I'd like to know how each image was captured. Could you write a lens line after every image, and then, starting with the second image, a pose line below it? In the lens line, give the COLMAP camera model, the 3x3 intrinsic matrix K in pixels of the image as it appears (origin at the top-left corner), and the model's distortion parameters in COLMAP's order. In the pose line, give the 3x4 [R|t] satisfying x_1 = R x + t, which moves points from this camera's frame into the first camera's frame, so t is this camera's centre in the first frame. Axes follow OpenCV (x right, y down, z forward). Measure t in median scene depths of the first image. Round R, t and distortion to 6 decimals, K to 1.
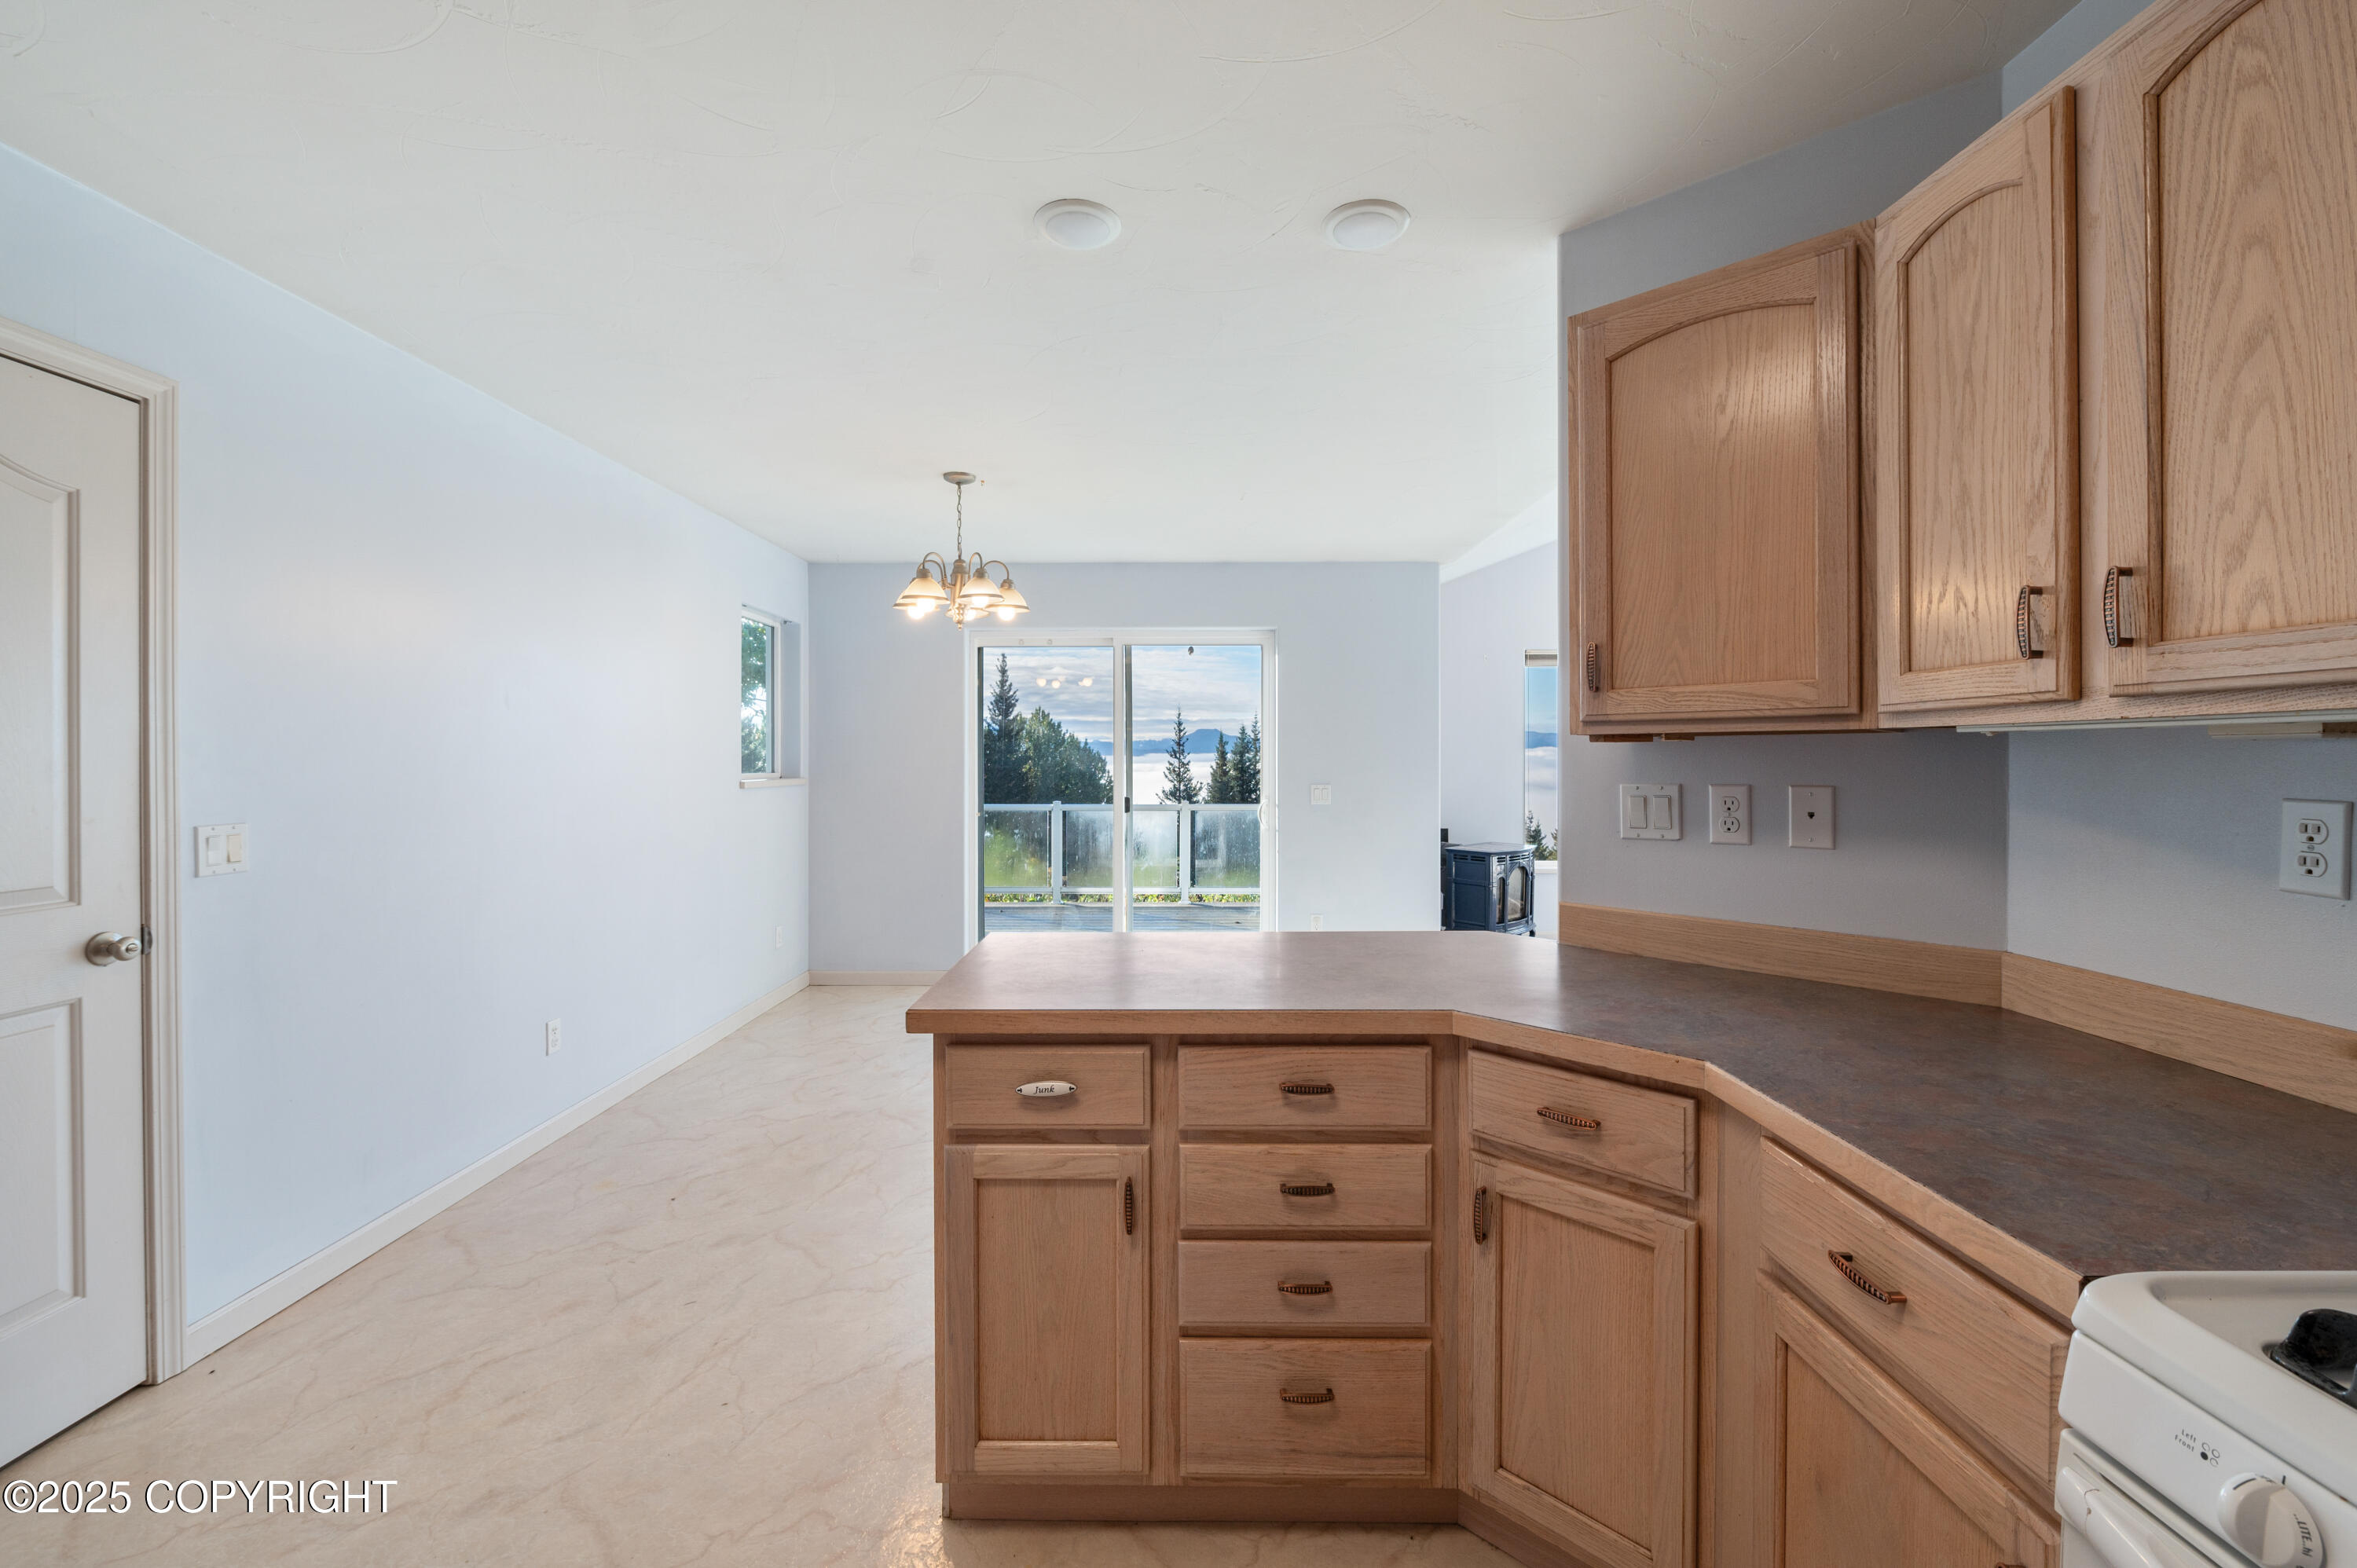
lens RADIAL K [[942.4, 0, 1168.2], [0, 942.4, 767.8], [0, 0, 1]] dist [-0.005386, -0.000807]
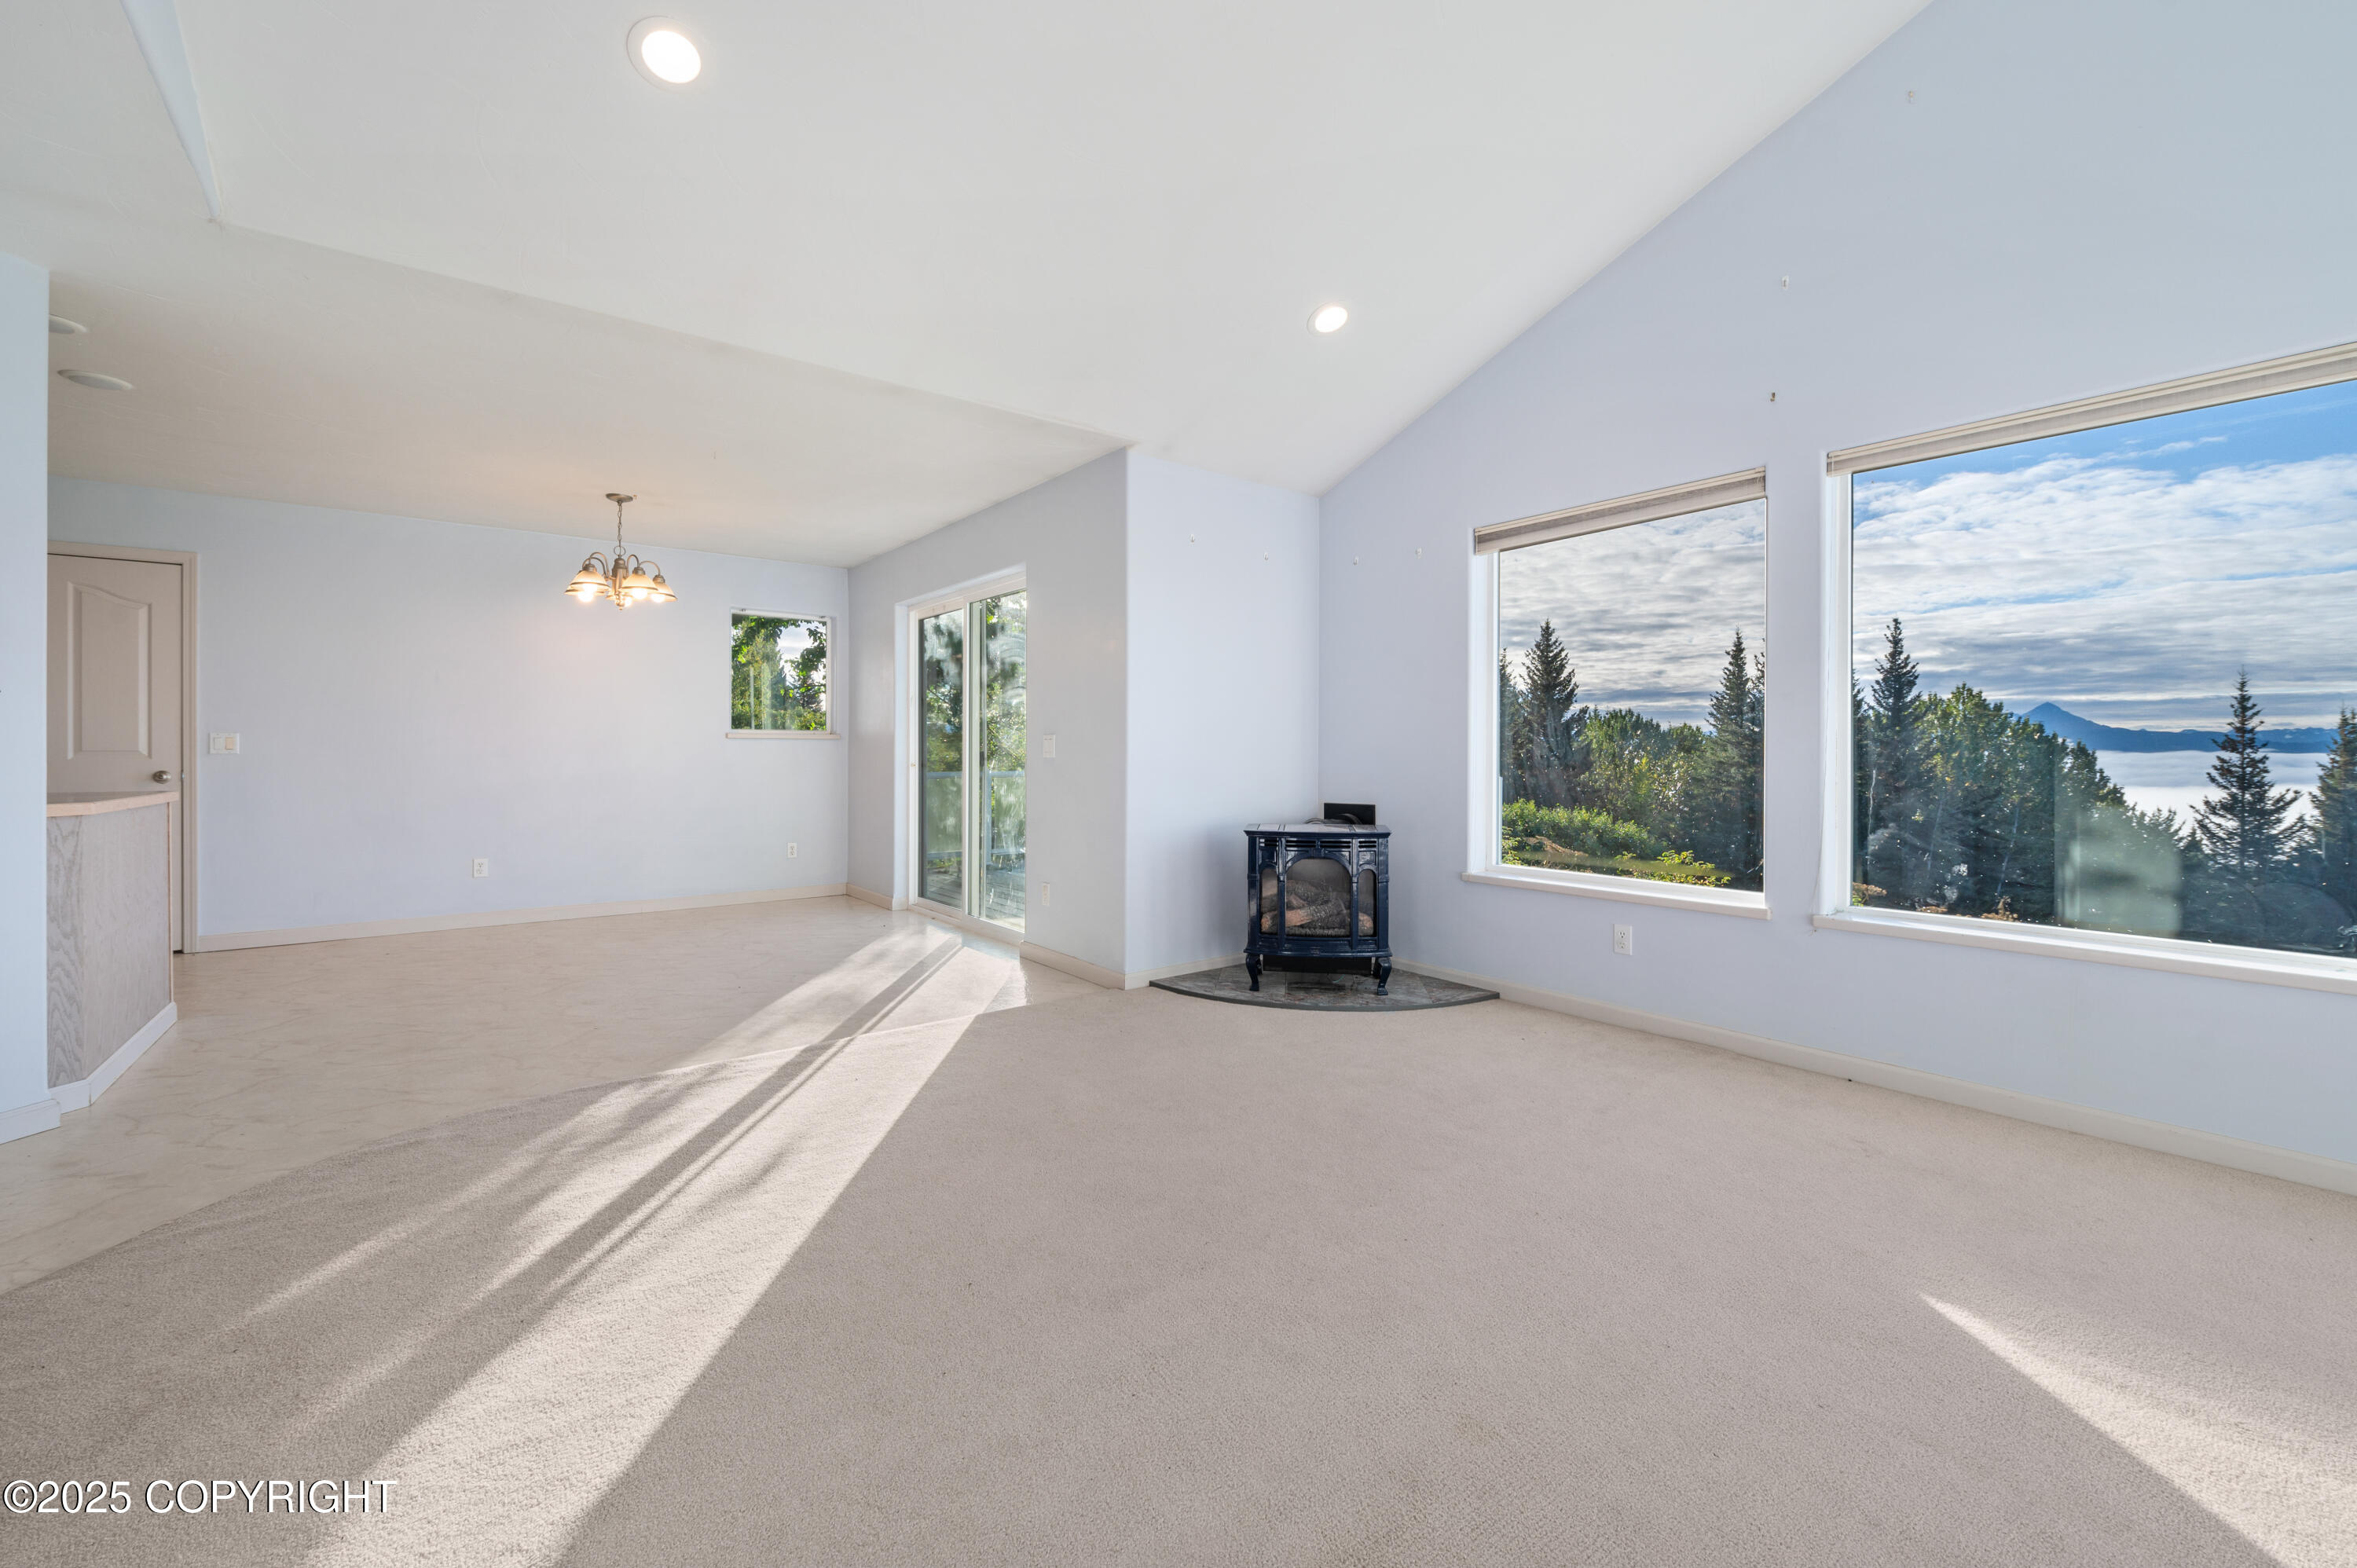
lens RADIAL K [[942.4, 0, 1174.0], [0, 942.4, 759.2], [0, 0, 1]] dist [-0.005386, -0.000807]
pose [[0.628651, 0.007602, -0.777650, 0.598666], [-0.010722, 0.999942, 0.001107, 0.025181], [0.777613, 0.007642, 0.628696, 0.350130]]
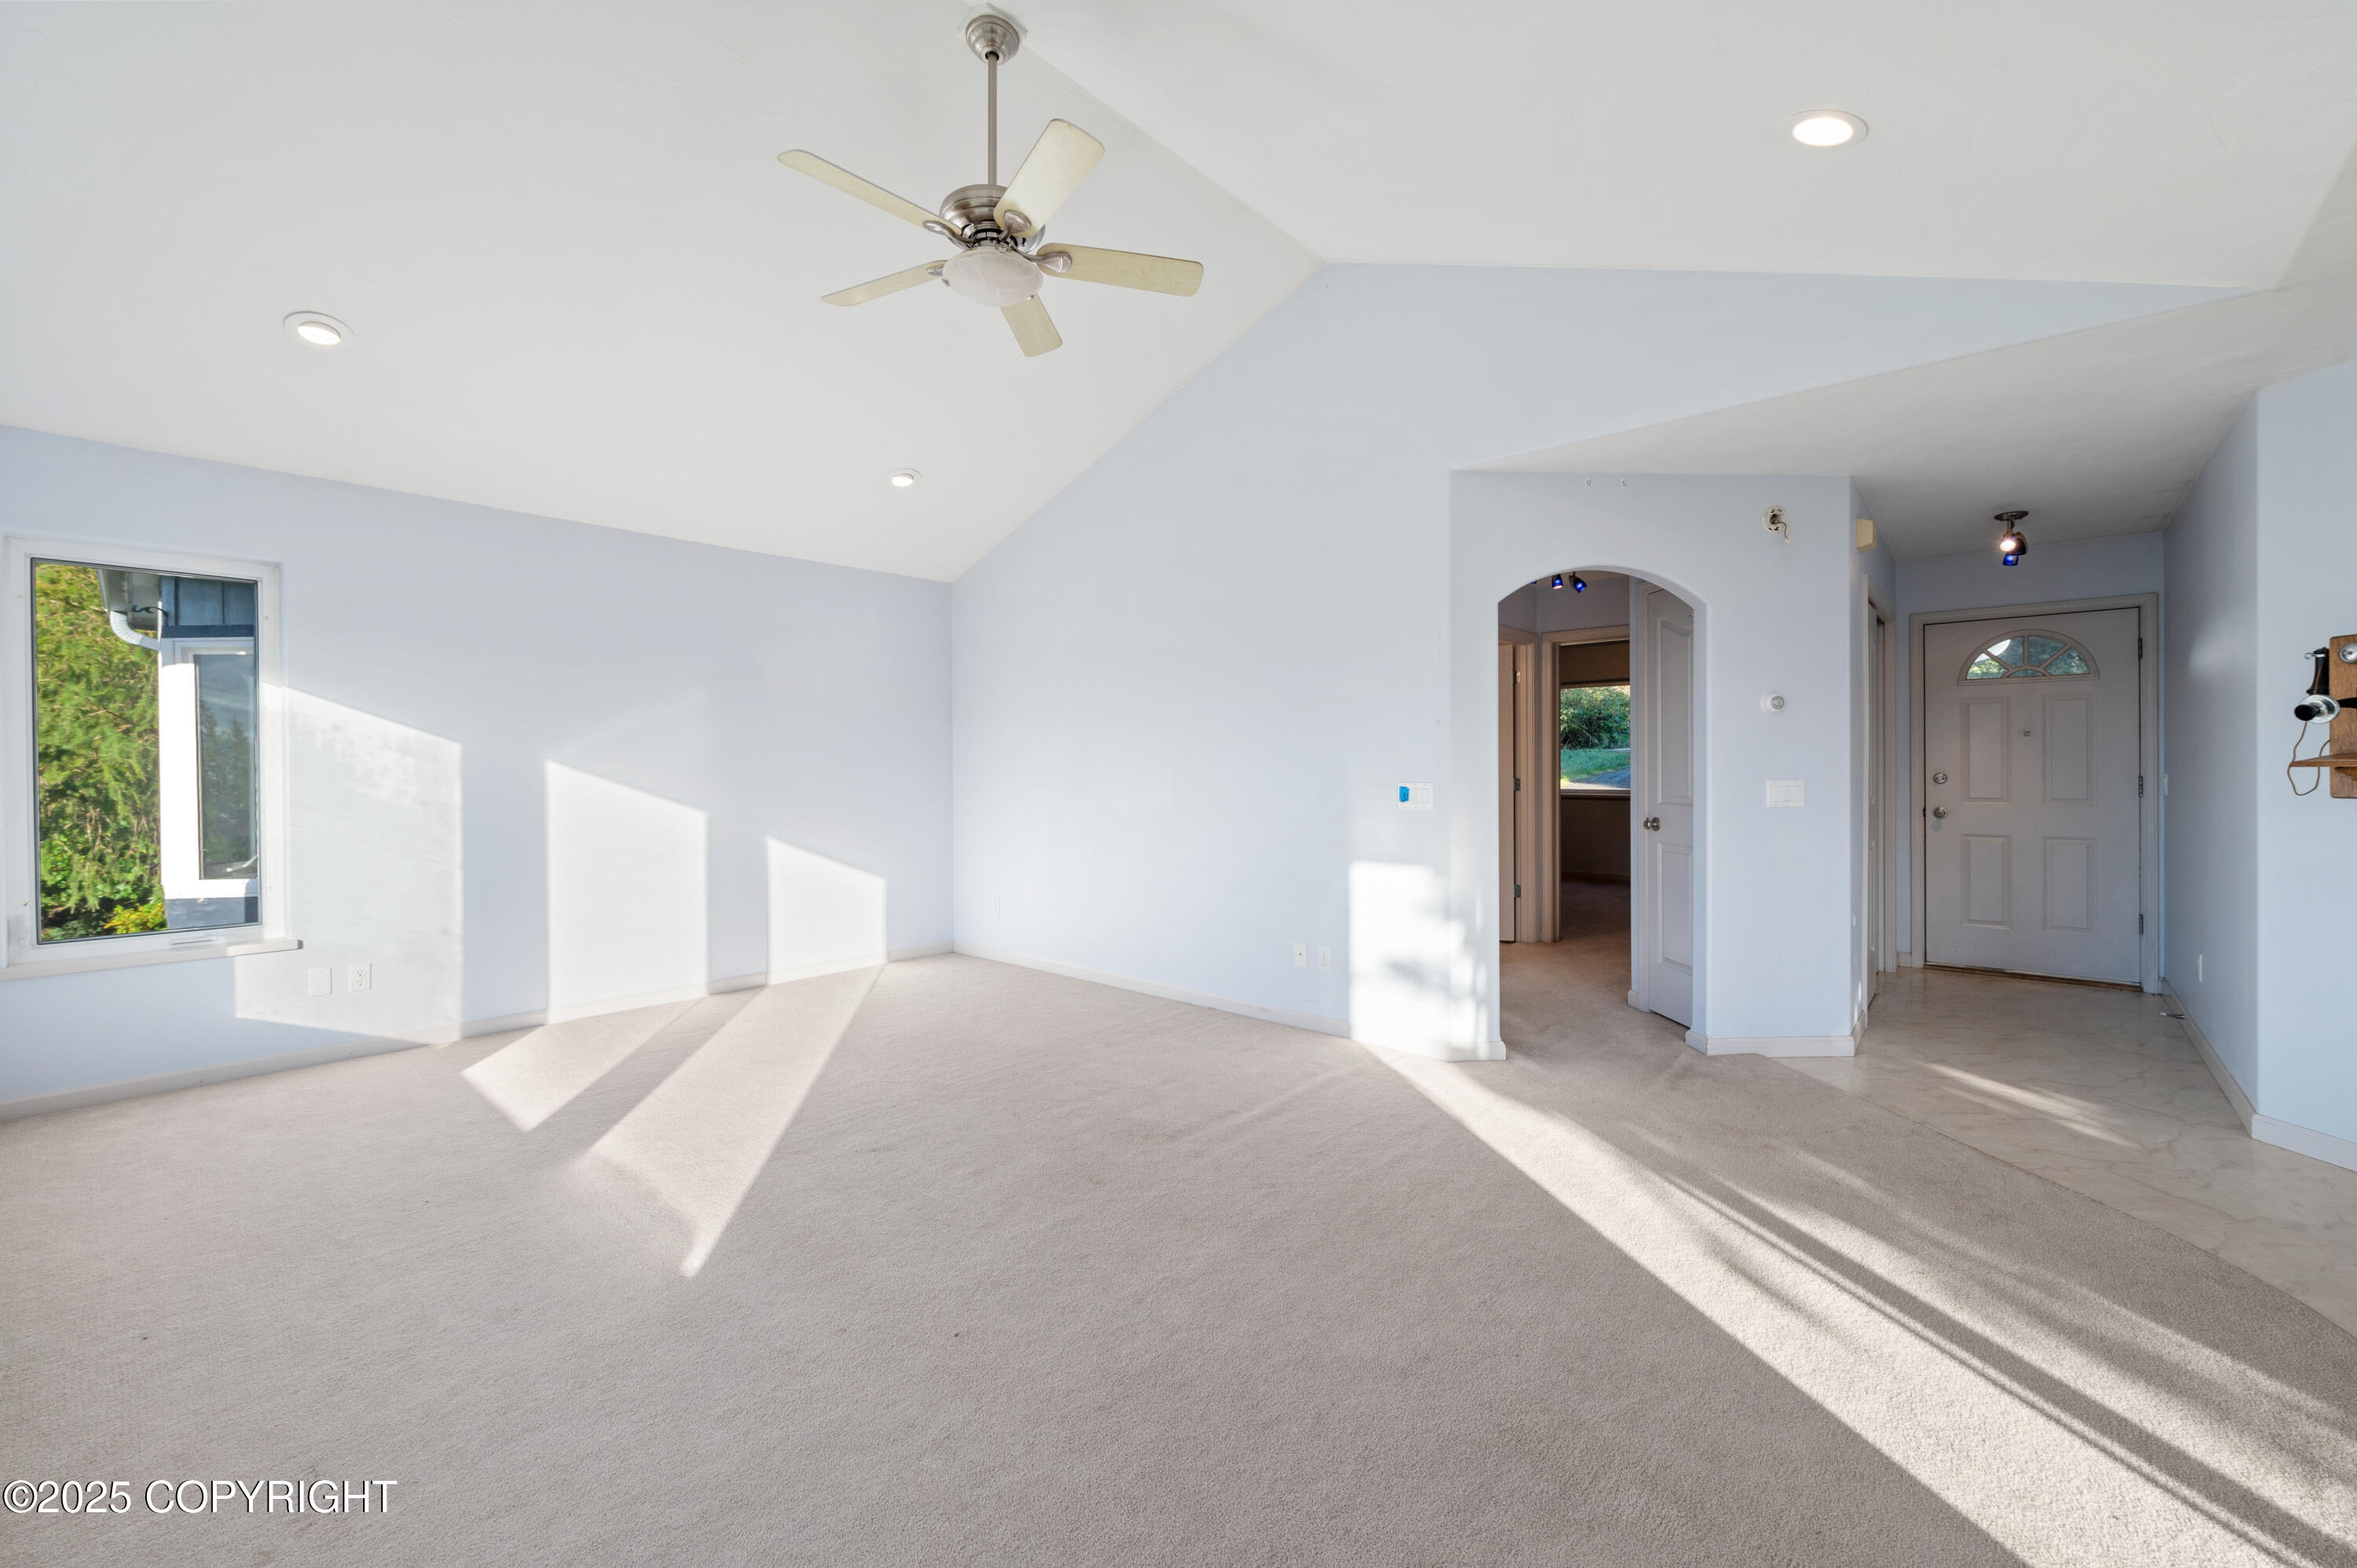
lens RADIAL K [[942.4, 0, 1168.5], [0, 942.4, 770.7], [0, 0, 1]] dist [-0.005386, -0.000807]
pose [[-0.756078, 0.000923, 0.654481, 0.259371], [0.012842, 0.999827, 0.013426, 0.001395], [-0.654355, 0.018555, -0.755959, 0.736508]]
